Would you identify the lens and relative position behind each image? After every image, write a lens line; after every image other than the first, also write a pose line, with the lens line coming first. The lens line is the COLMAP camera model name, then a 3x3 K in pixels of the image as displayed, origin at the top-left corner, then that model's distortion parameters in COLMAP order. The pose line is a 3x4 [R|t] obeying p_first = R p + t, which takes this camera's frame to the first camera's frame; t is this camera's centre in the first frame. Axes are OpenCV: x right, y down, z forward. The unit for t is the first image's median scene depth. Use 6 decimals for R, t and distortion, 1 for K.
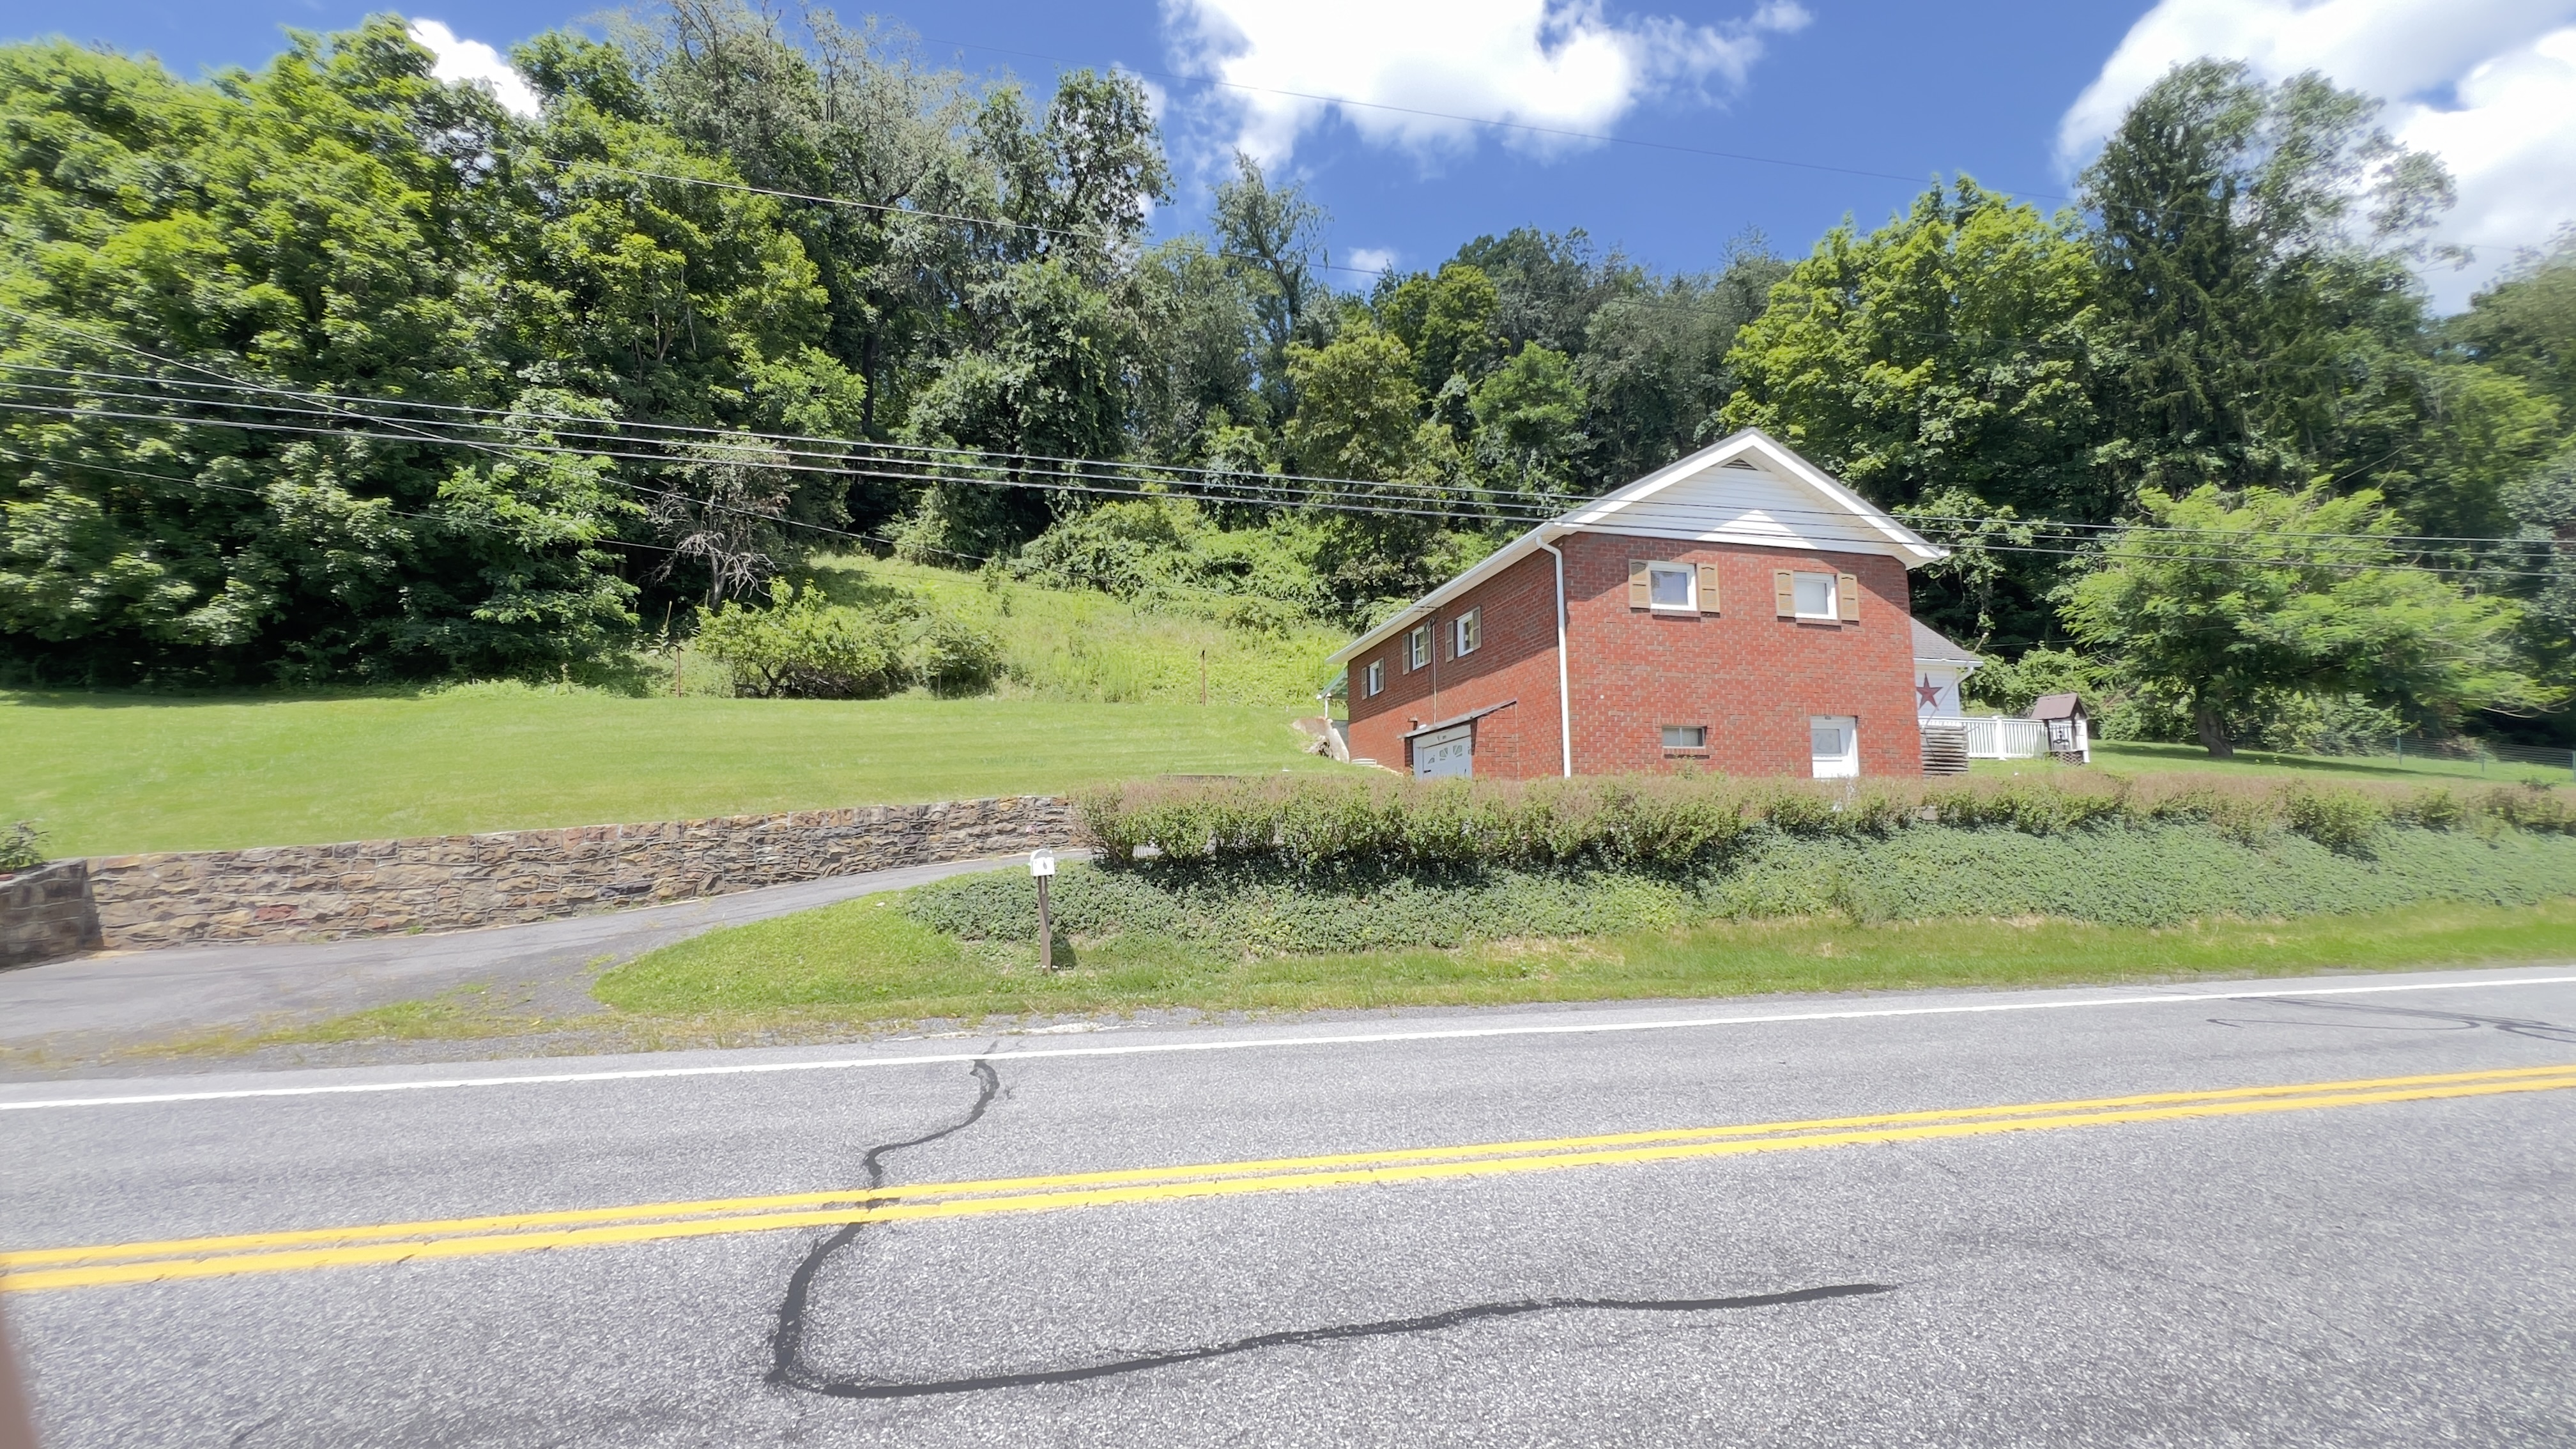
lens RADIAL K [[1032.0, 0, 1288.0], [0, 1032.0, 724.5], [0, 0, 1]] dist [-0.003453, 0.001054]
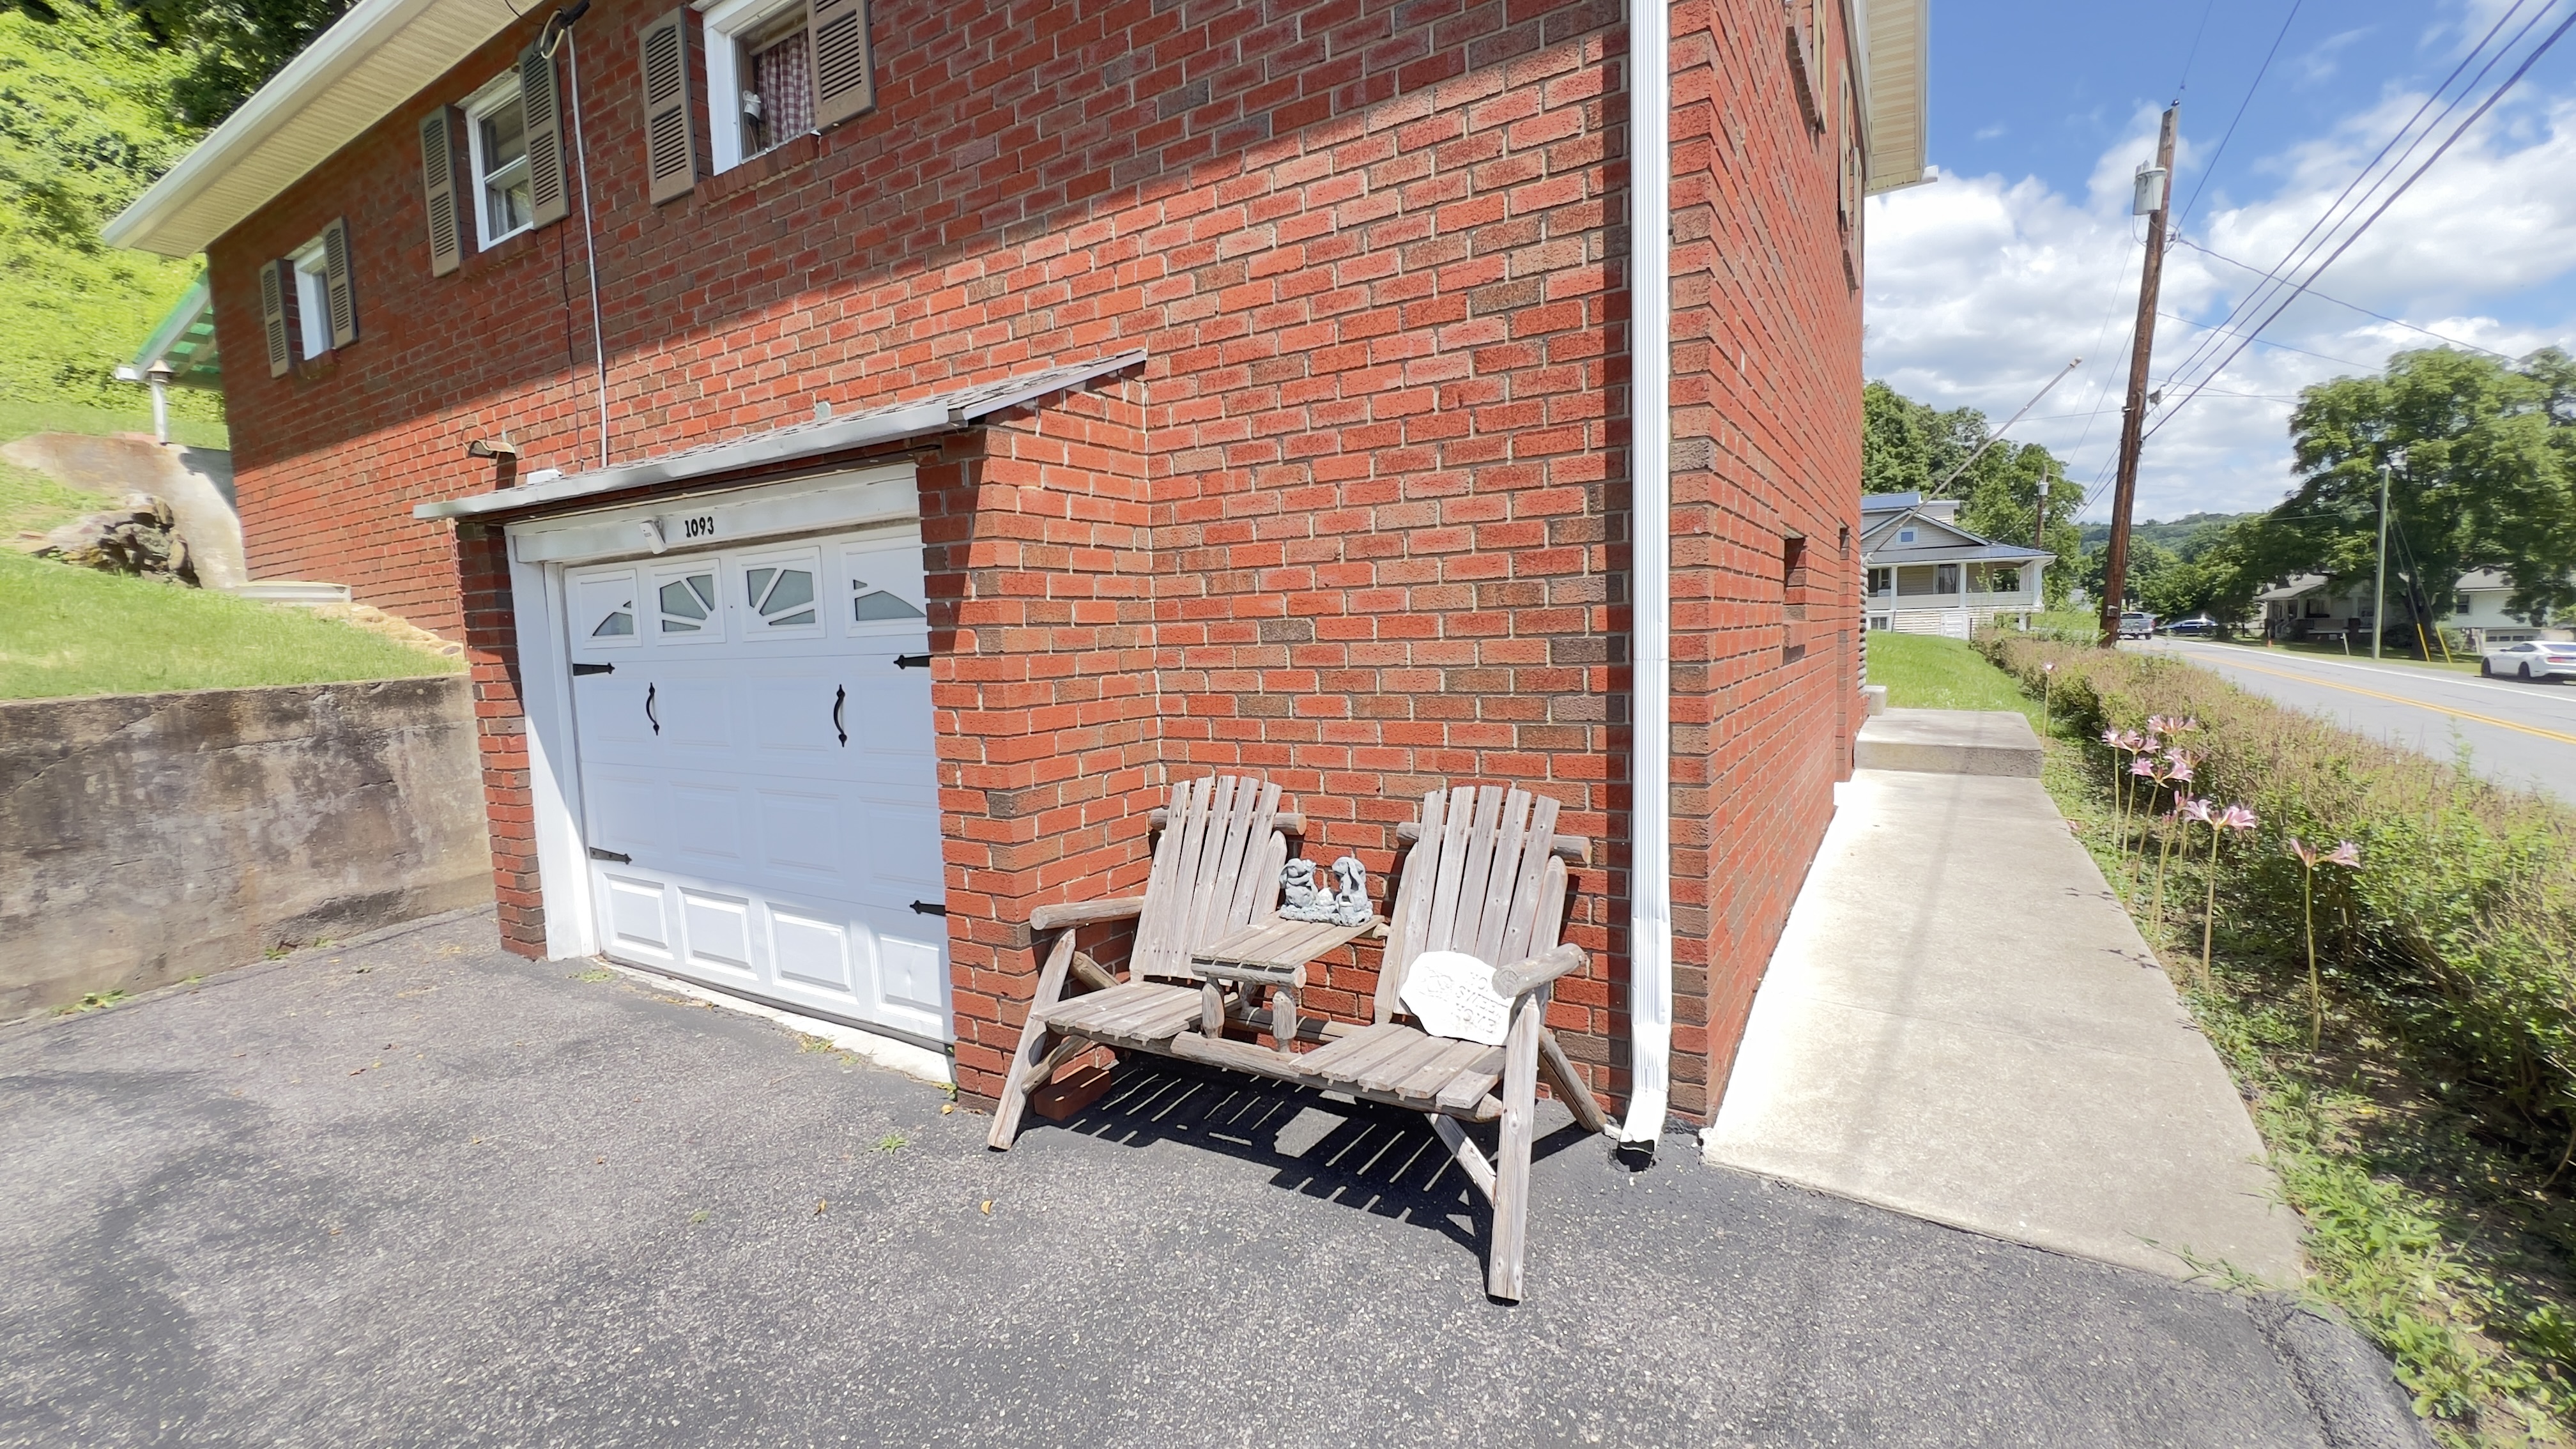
lens RADIAL K [[1032.0, 0, 1288.0], [0, 1032.0, 724.5], [0, 0, 1]] dist [-0.003453, 0.001054]
pose [[0.714429, -0.081513, 0.694944, 0.073178], [-0.055888, 0.983370, 0.172799, 0.007422], [-0.697473, -0.162291, 0.697992, 0.627149]]
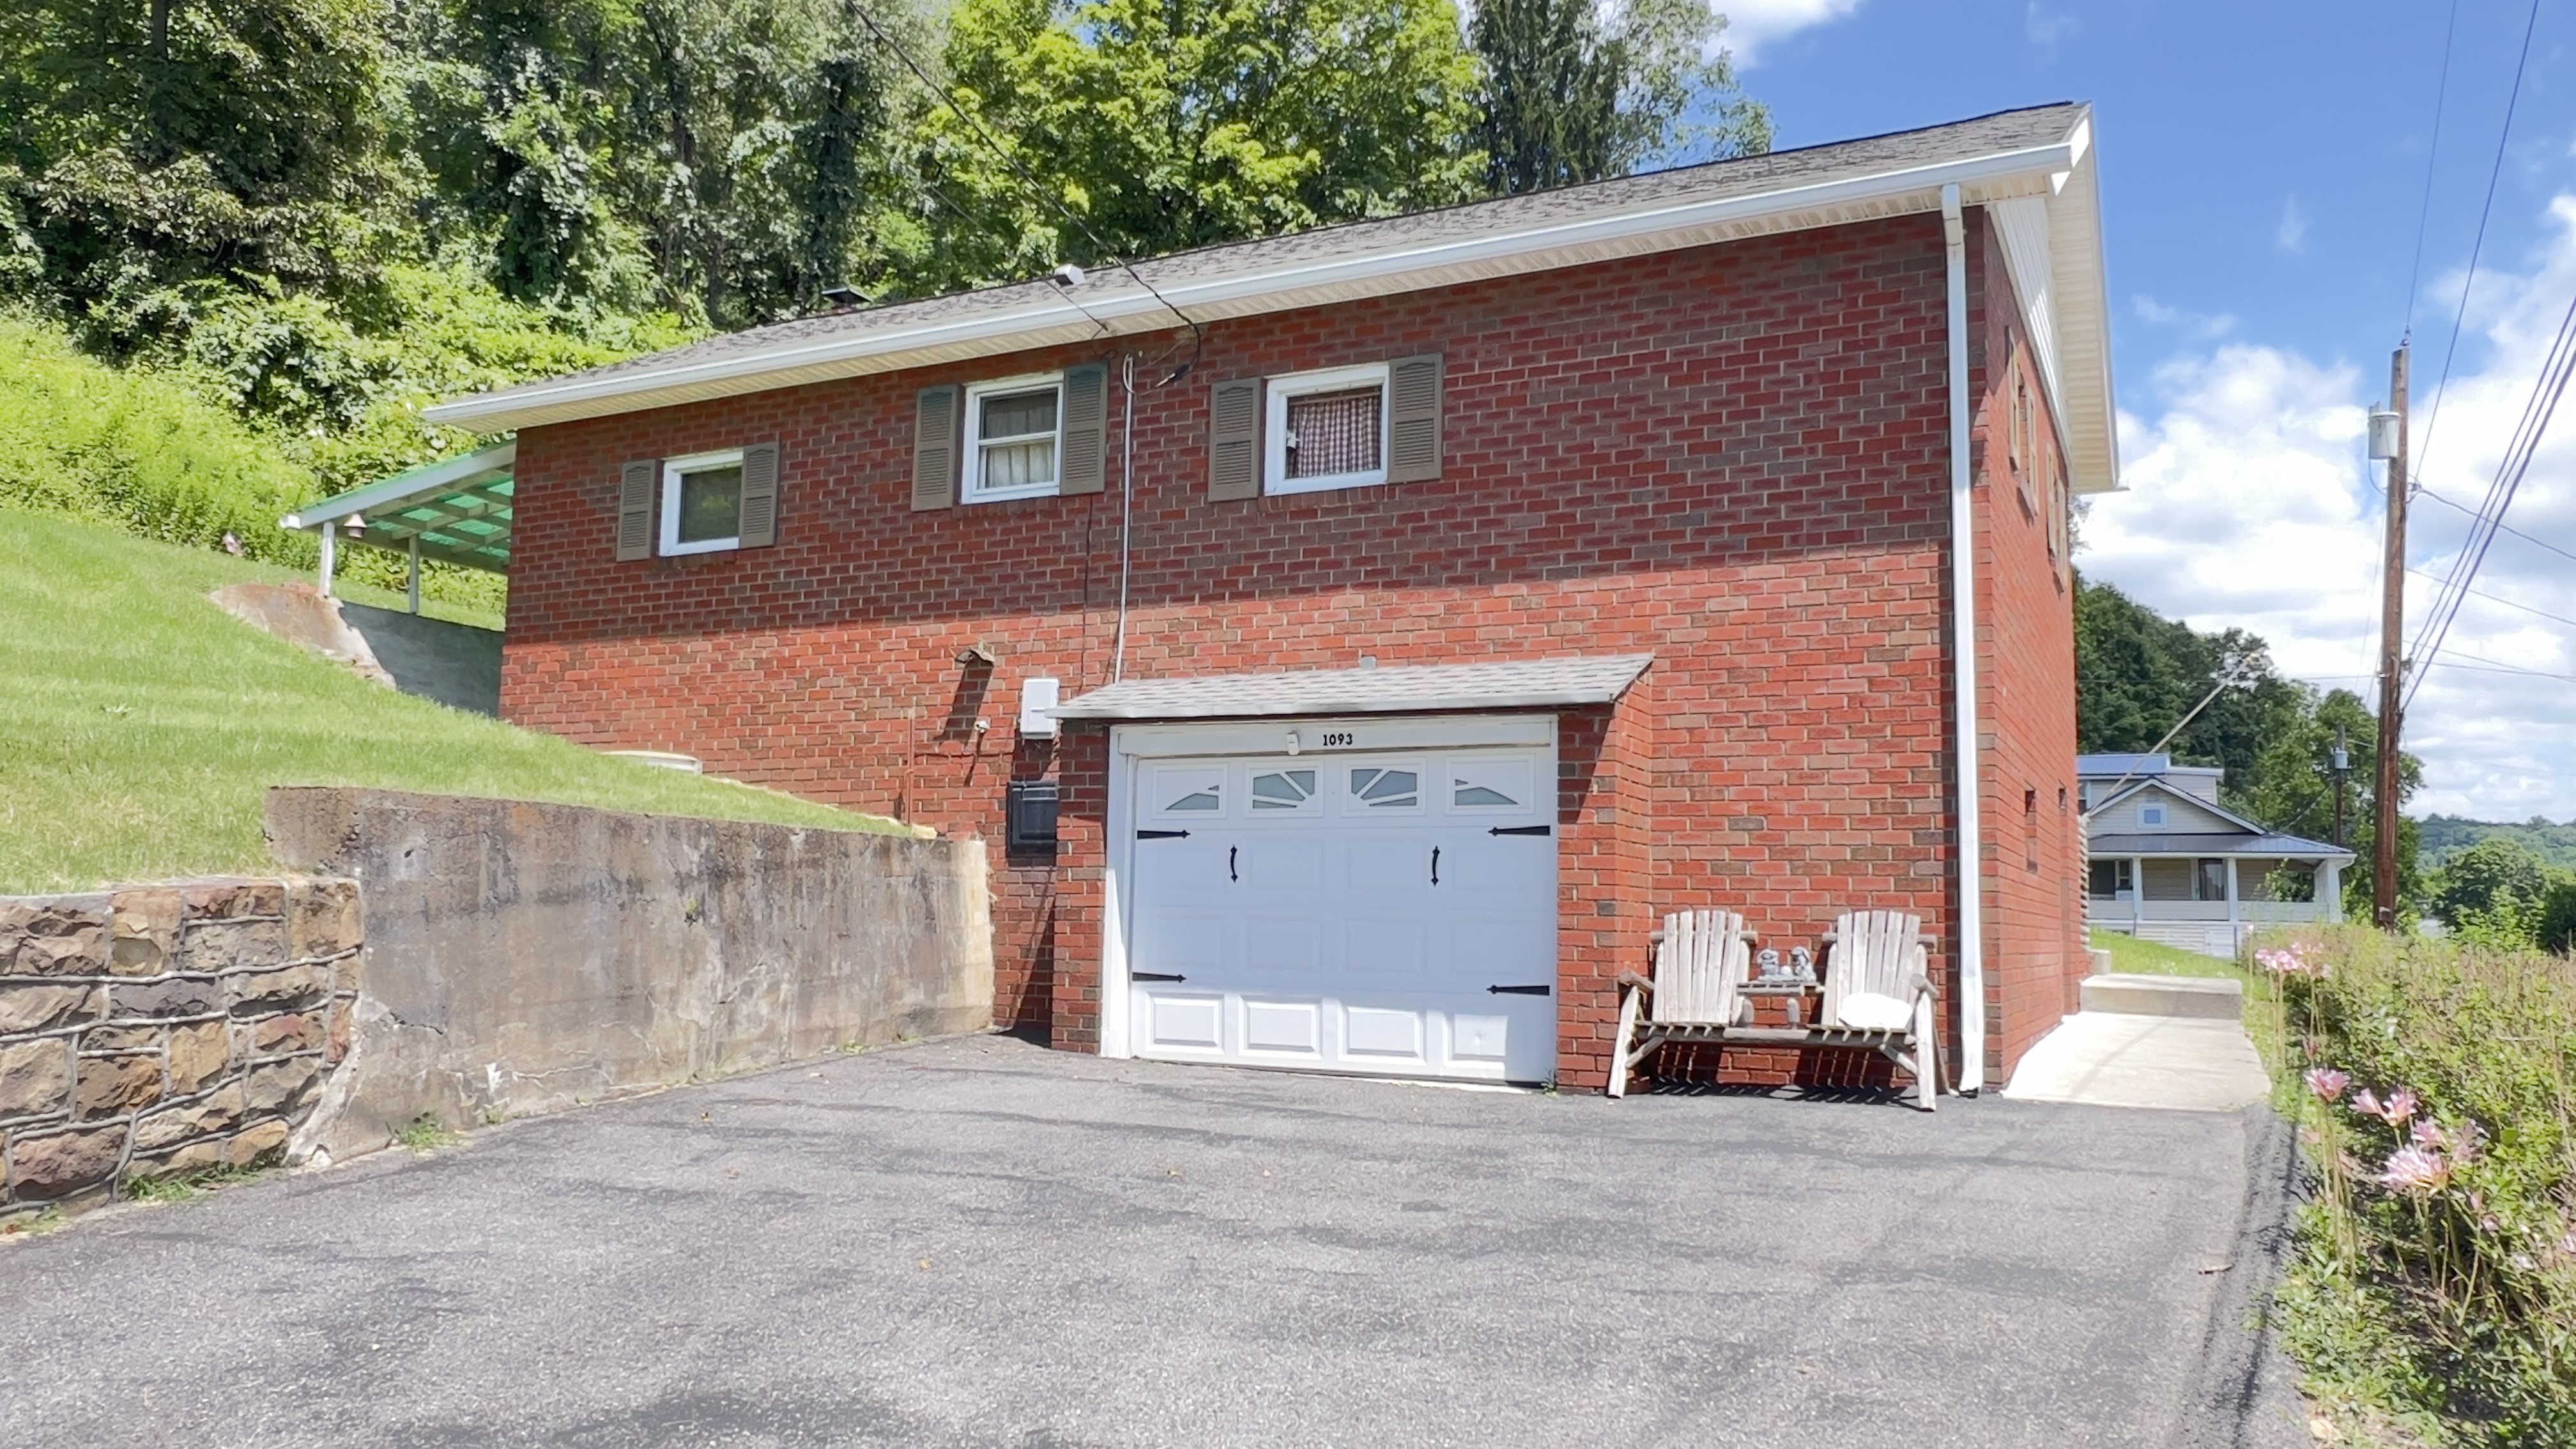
lens RADIAL K [[1789.6, 0, 1263.1], [0, 1789.6, 735.6], [0, 0, 1]] dist [0.002144, 0.000068]
pose [[0.662563, 0.097558, 0.742626, -0.216677], [-0.114674, 0.993005, -0.028139, 0.023702], [-0.740176, -0.066516, 0.669115, 0.532829]]
